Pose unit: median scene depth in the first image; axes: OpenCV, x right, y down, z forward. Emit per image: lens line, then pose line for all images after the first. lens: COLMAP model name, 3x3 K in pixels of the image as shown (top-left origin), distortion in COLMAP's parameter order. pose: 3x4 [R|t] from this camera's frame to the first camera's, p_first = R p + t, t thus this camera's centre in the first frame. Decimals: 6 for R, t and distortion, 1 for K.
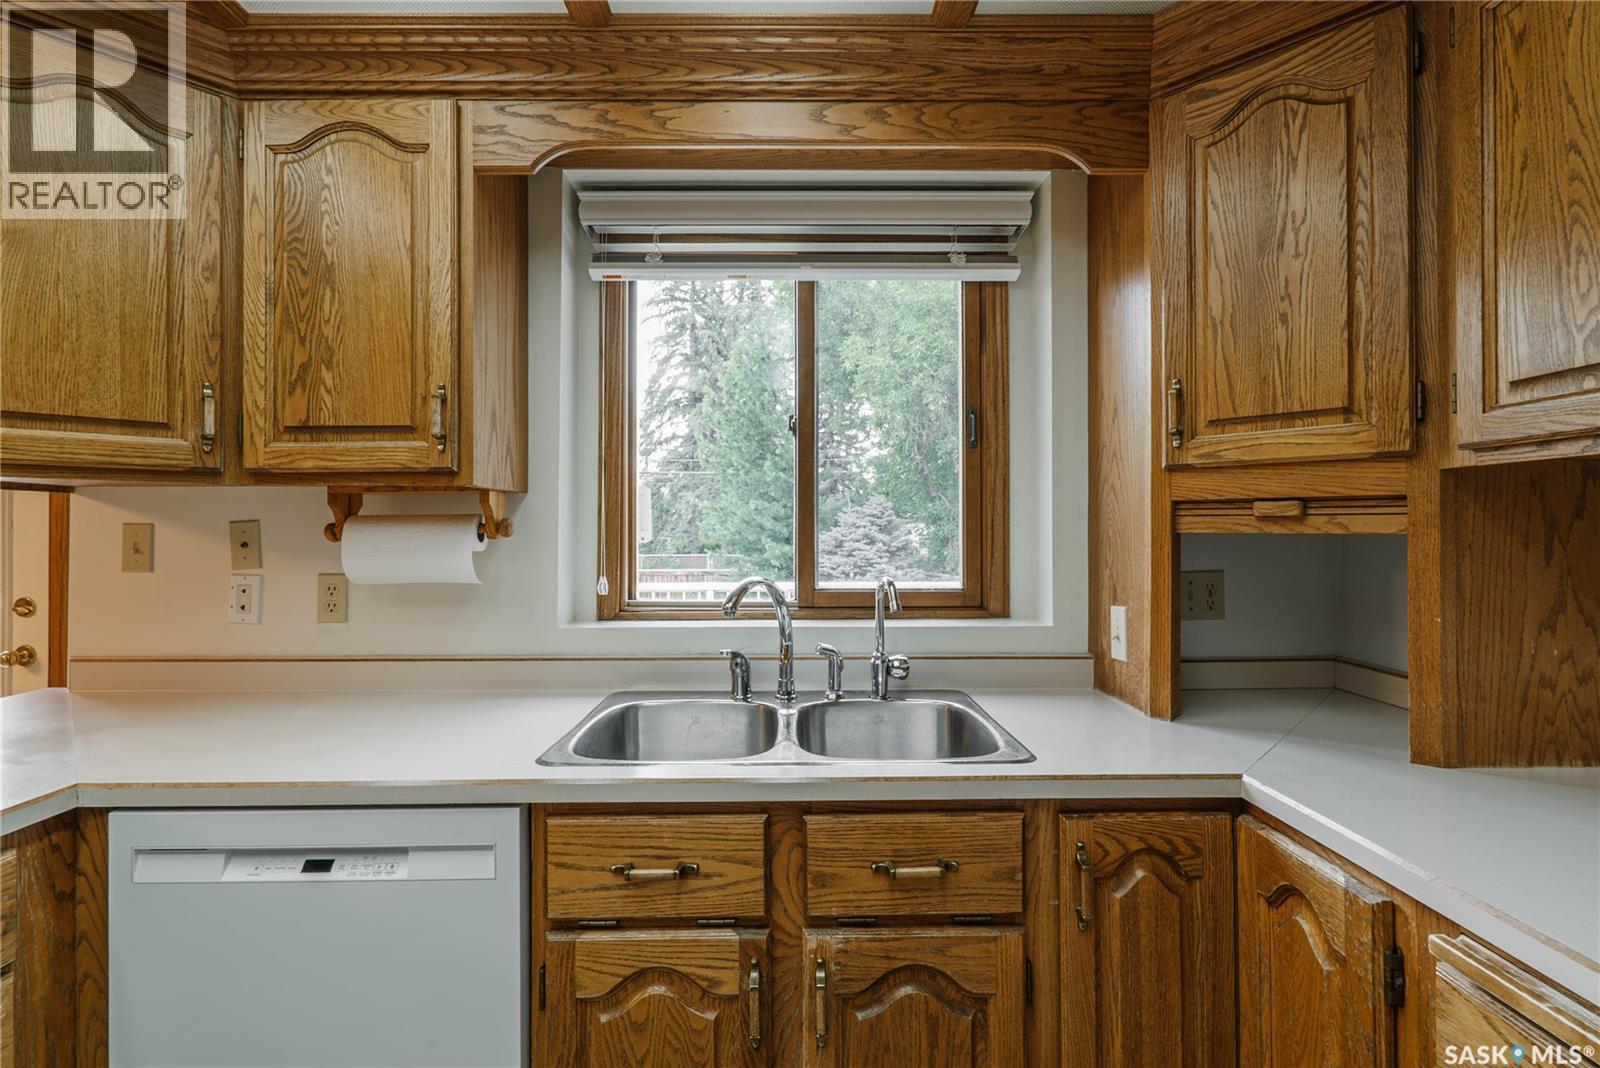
lens RADIAL K [[732.5, 0, 800.9], [0, 732.5, 524.3], [0, 0, 1]] dist [-0.005635, 0.003292]
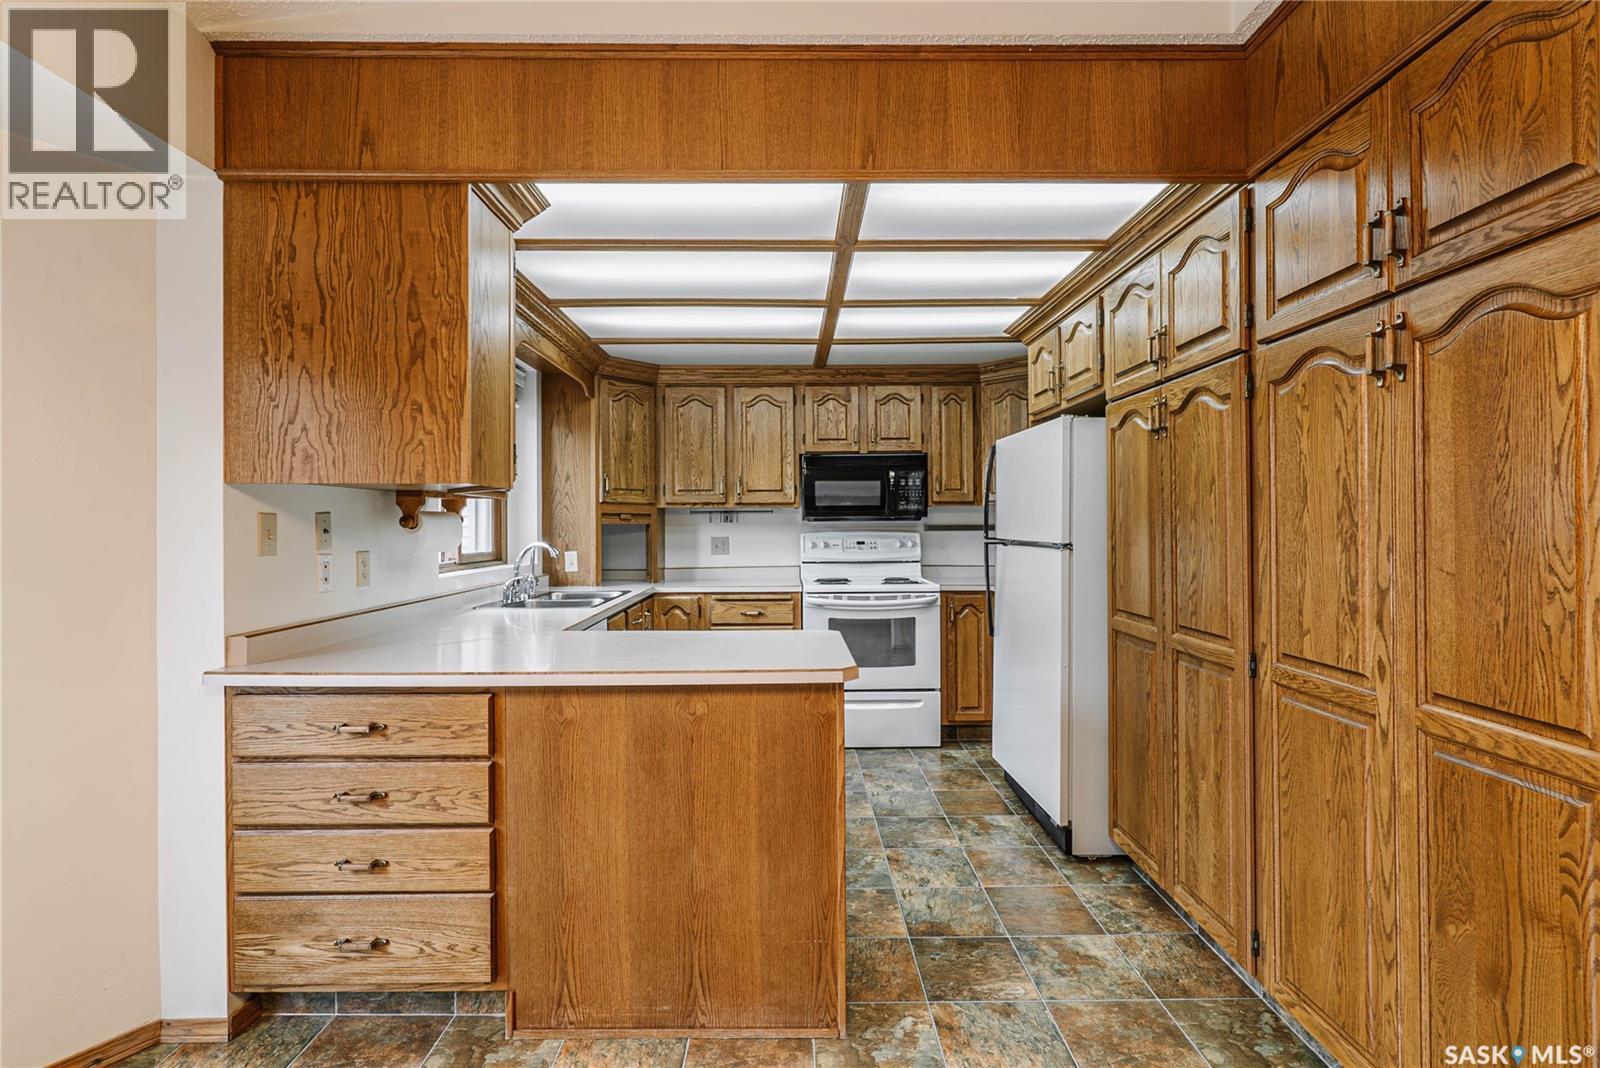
lens RADIAL K [[732.5, 0, 793.4], [0, 732.5, 525.9], [0, 0, 1]] dist [-0.005635, 0.003292]
pose [[-0.002782, 0.001084, 0.999996, -2.520937], [-0.005150, 0.999986, -0.001098, 0.019482], [-0.999983, -0.005153, -0.002777, 0.220800]]
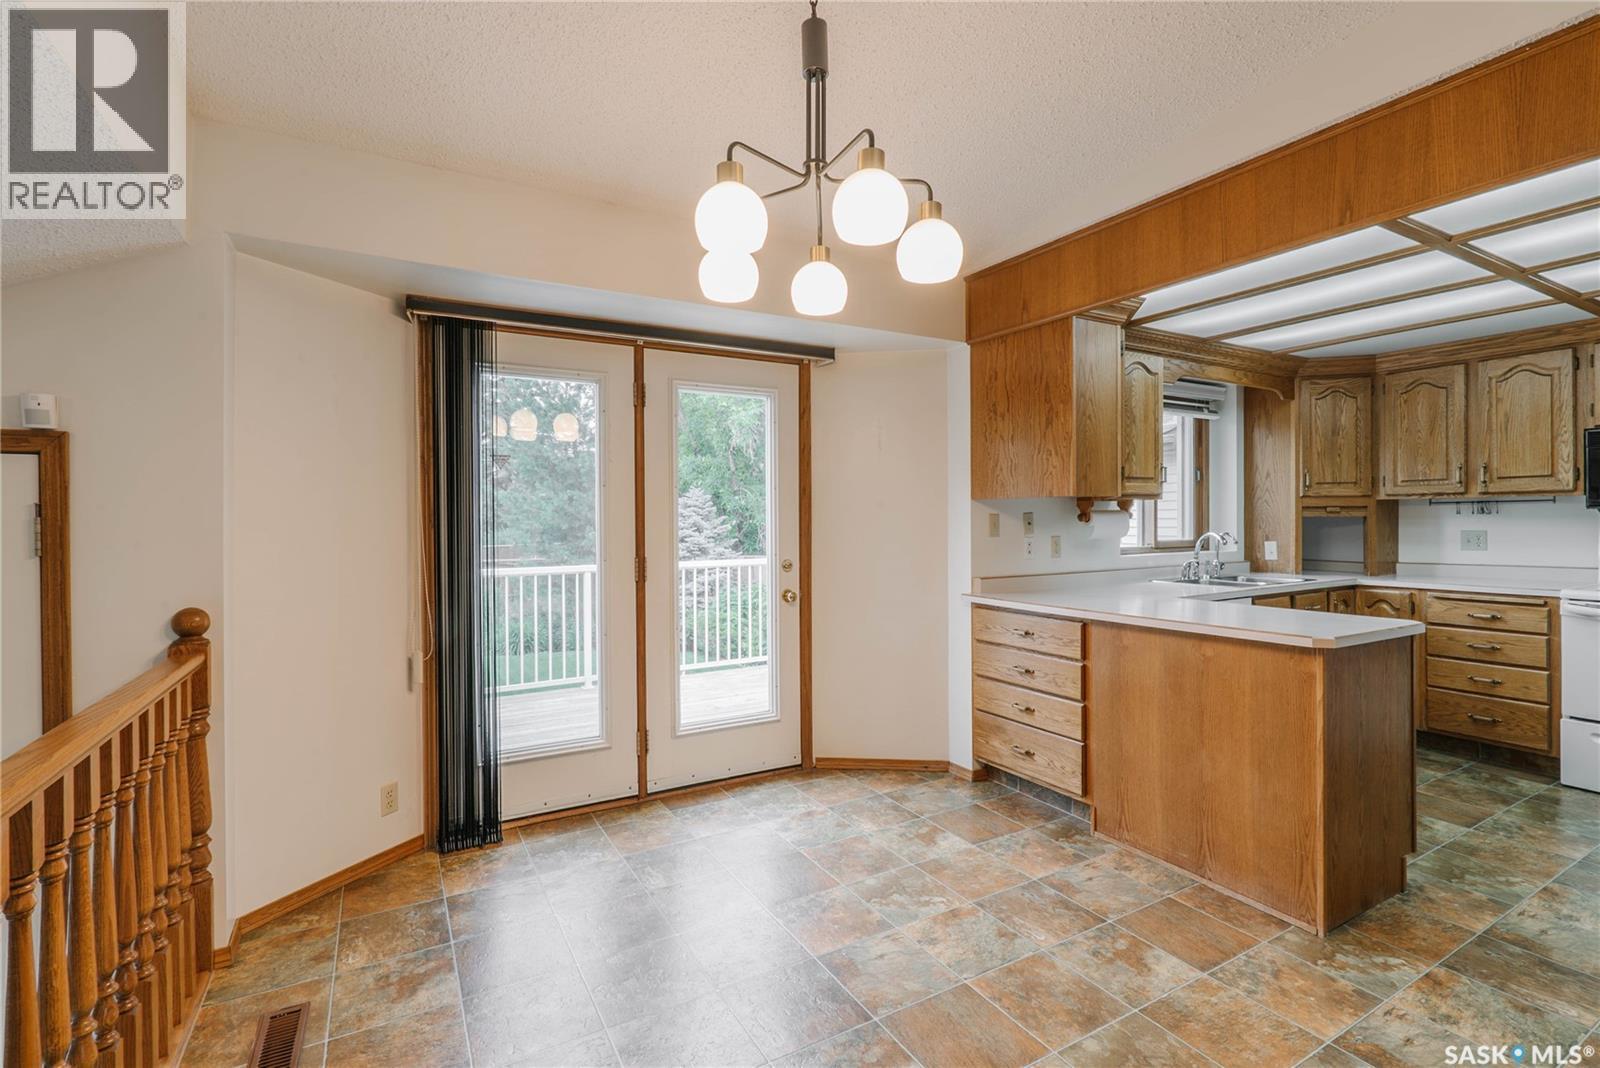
lens RADIAL K [[732.5, 0, 797.6], [0, 732.5, 525.6], [0, 0, 1]] dist [-0.005635, 0.003292]
pose [[0.870908, -0.008810, 0.491367, -3.004968], [0.001313, 0.999877, 0.015599, -0.002061], [-0.491444, -0.012940, 0.870813, -0.704420]]
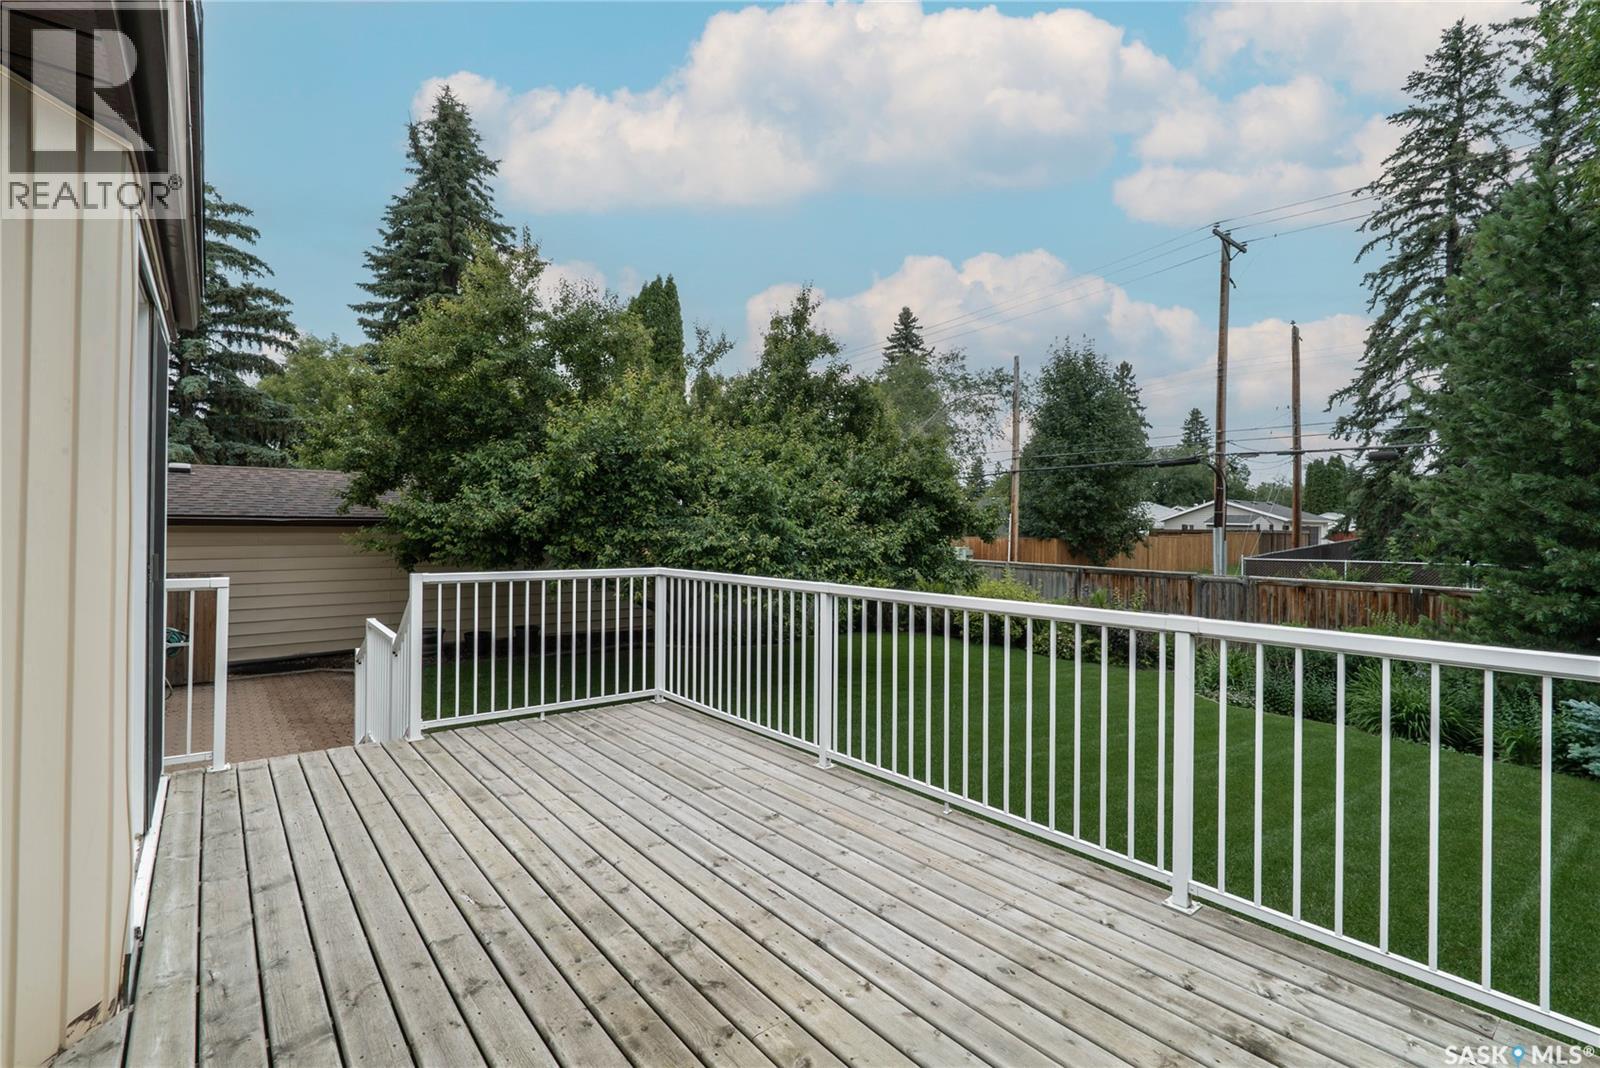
lens RADIAL K [[732.5, 0, 797.3], [0, 732.5, 526.6], [0, 0, 1]] dist [-0.005635, 0.003292]
pose [[0.612878, 0.003140, -0.790171, 0.367690], [-0.000860, 0.999994, 0.003306, 0.066978], [0.790177, -0.001346, 0.612877, 1.551765]]
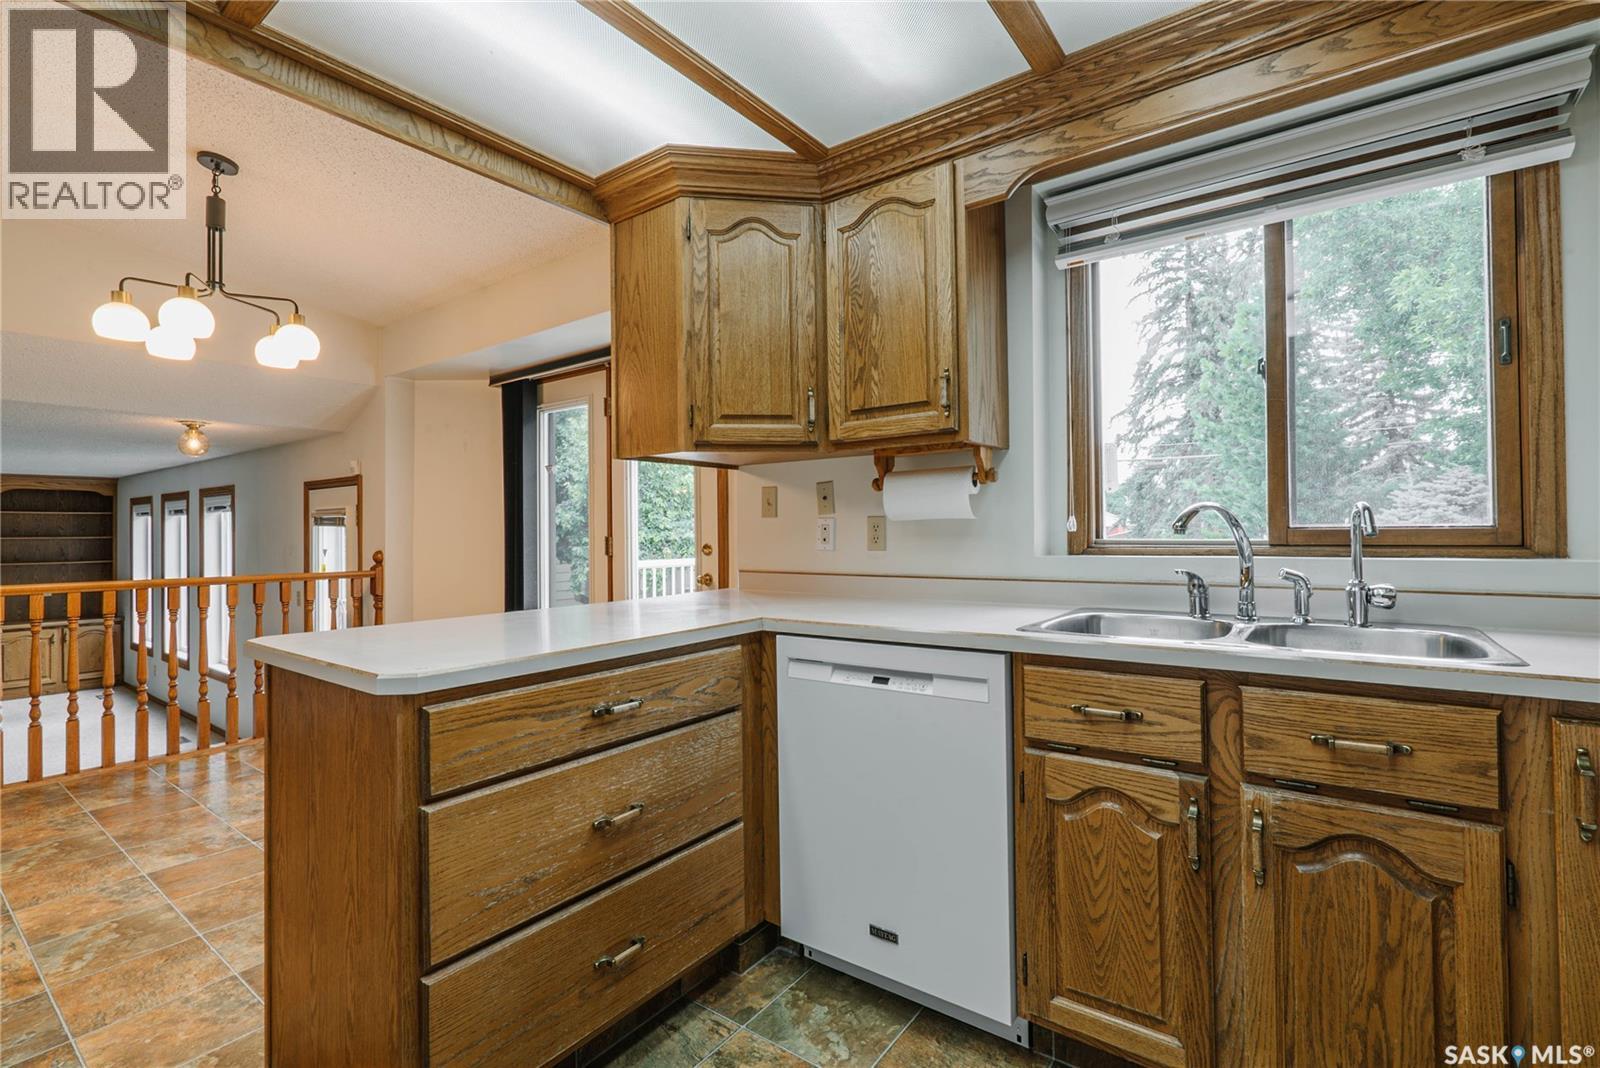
lens RADIAL K [[732.5, 0, 791.1], [0, 732.5, 523.9], [0, 0, 1]] dist [-0.005635, 0.003292]
pose [[0.794190, -0.013369, -0.607522, 0.116178], [0.014881, 0.999886, -0.002551, 0.102890], [0.607487, -0.007015, 0.794298, -0.286207]]
